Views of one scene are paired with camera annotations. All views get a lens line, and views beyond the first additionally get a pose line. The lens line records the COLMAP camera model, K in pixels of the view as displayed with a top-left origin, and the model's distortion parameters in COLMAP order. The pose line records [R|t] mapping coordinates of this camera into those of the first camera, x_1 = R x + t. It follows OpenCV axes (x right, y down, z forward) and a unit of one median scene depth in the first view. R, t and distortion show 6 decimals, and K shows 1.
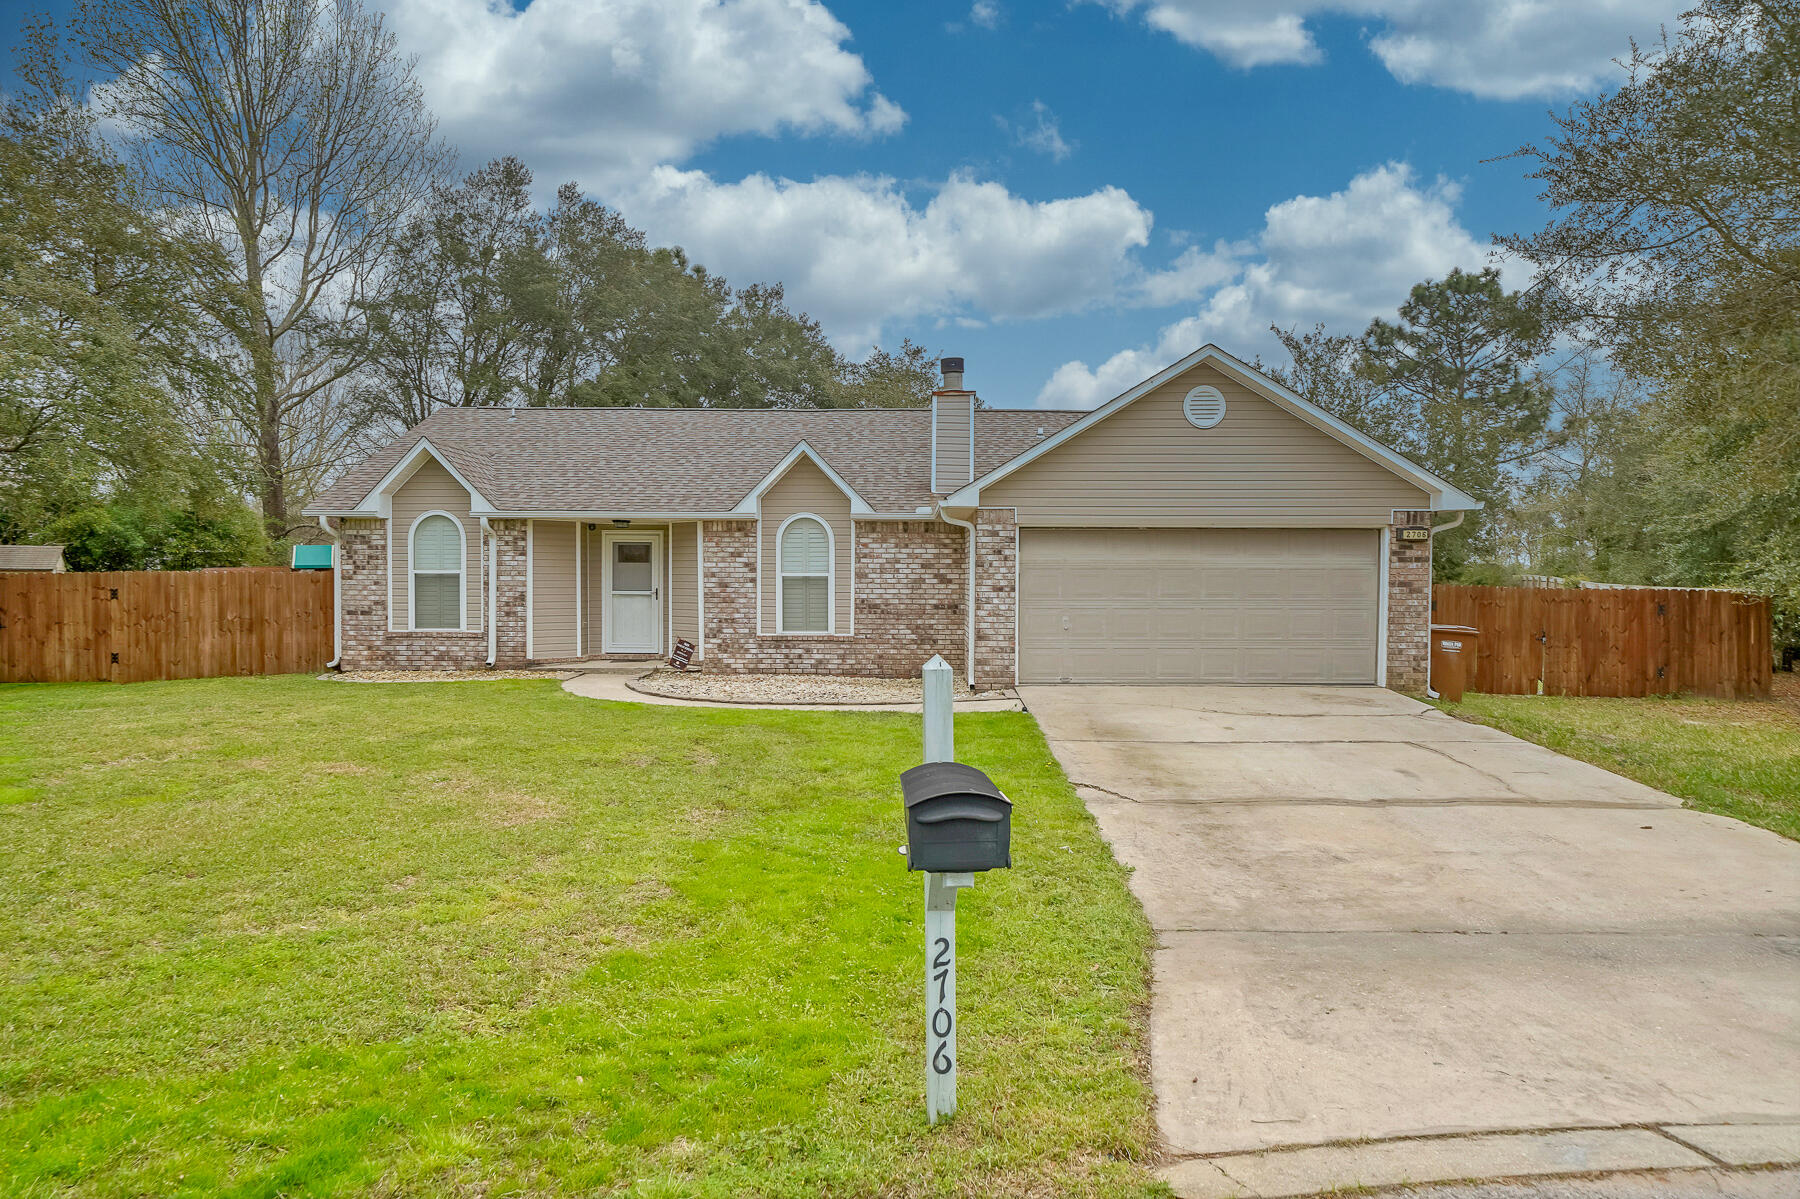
lens RADIAL K [[1233.9, 0, 905.6], [0, 1233.9, 624.4], [0, 0, 1]] dist [0.004144, 0.000437]
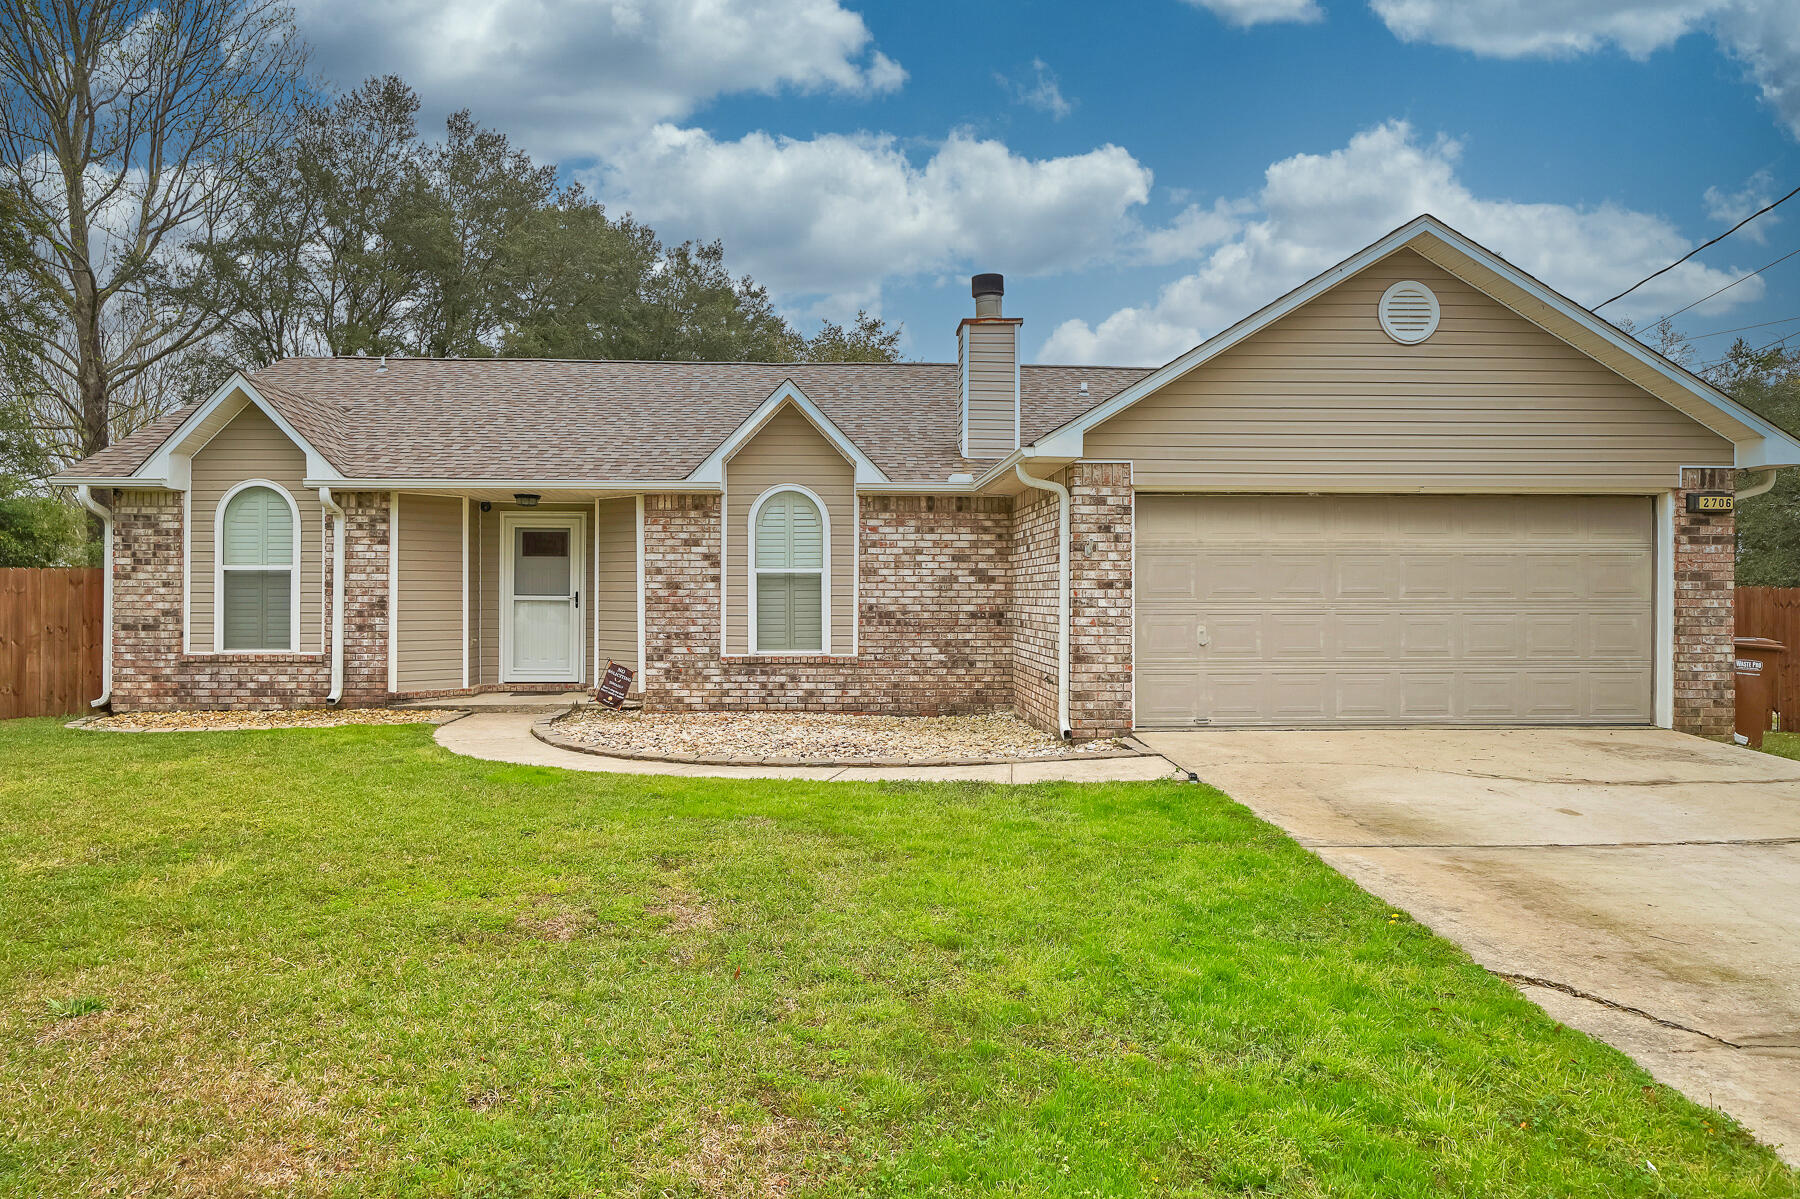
lens RADIAL K [[1255.0, 0, 893.4], [0, 1255.0, 597.9], [0, 0, 1]] dist [0.002537, 0.000178]
pose [[0.998438, -0.003332, 0.055772, -0.062039], [0.005291, 0.999373, -0.035004, 0.000962], [-0.055621, 0.035244, 0.997830, 0.277261]]
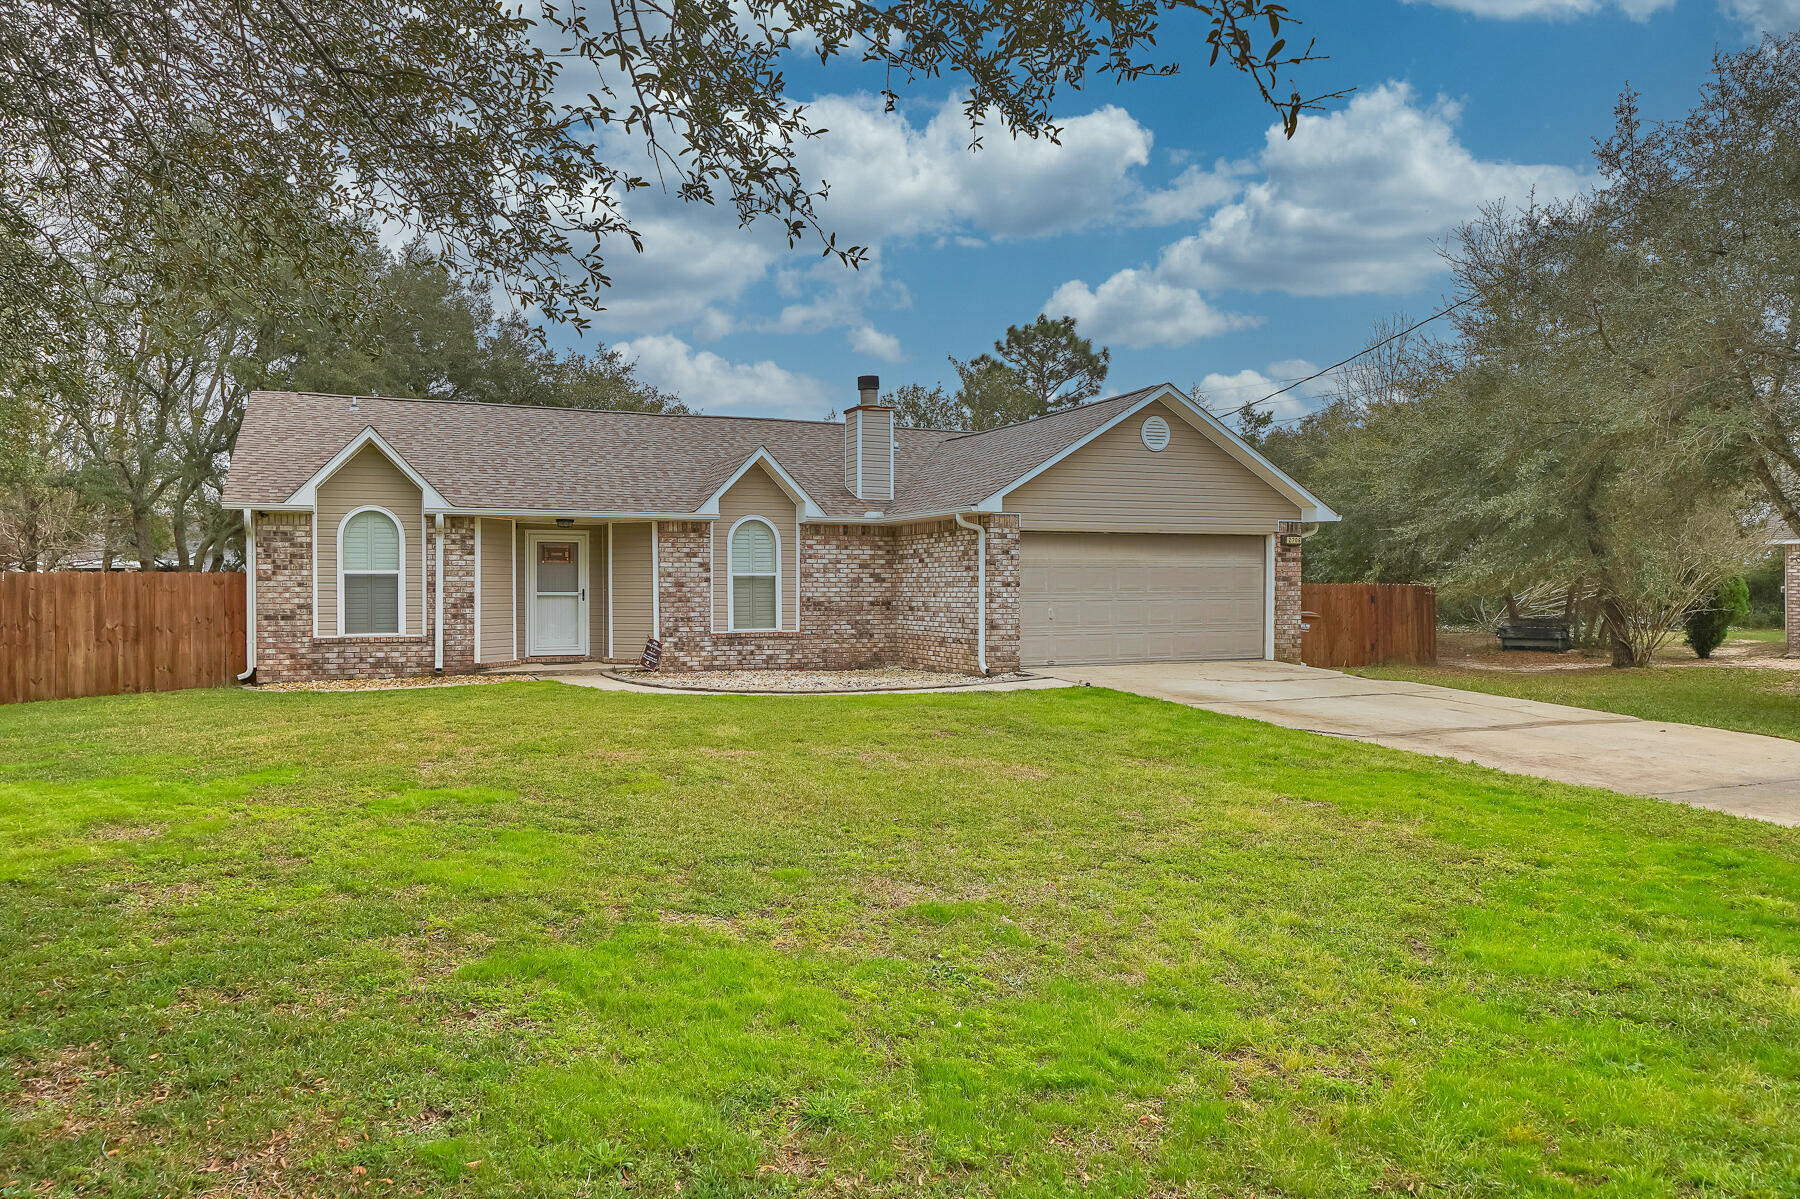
lens RADIAL K [[1233.9, 0, 905.6], [0, 1233.9, 624.4], [0, 0, 1]] dist [0.004144, 0.000437]
pose [[0.914226, -0.018474, 0.404784, -0.389920], [0.021515, 0.999764, -0.002965, 0.008005], [-0.404634, 0.011420, 0.914407, -0.007771]]
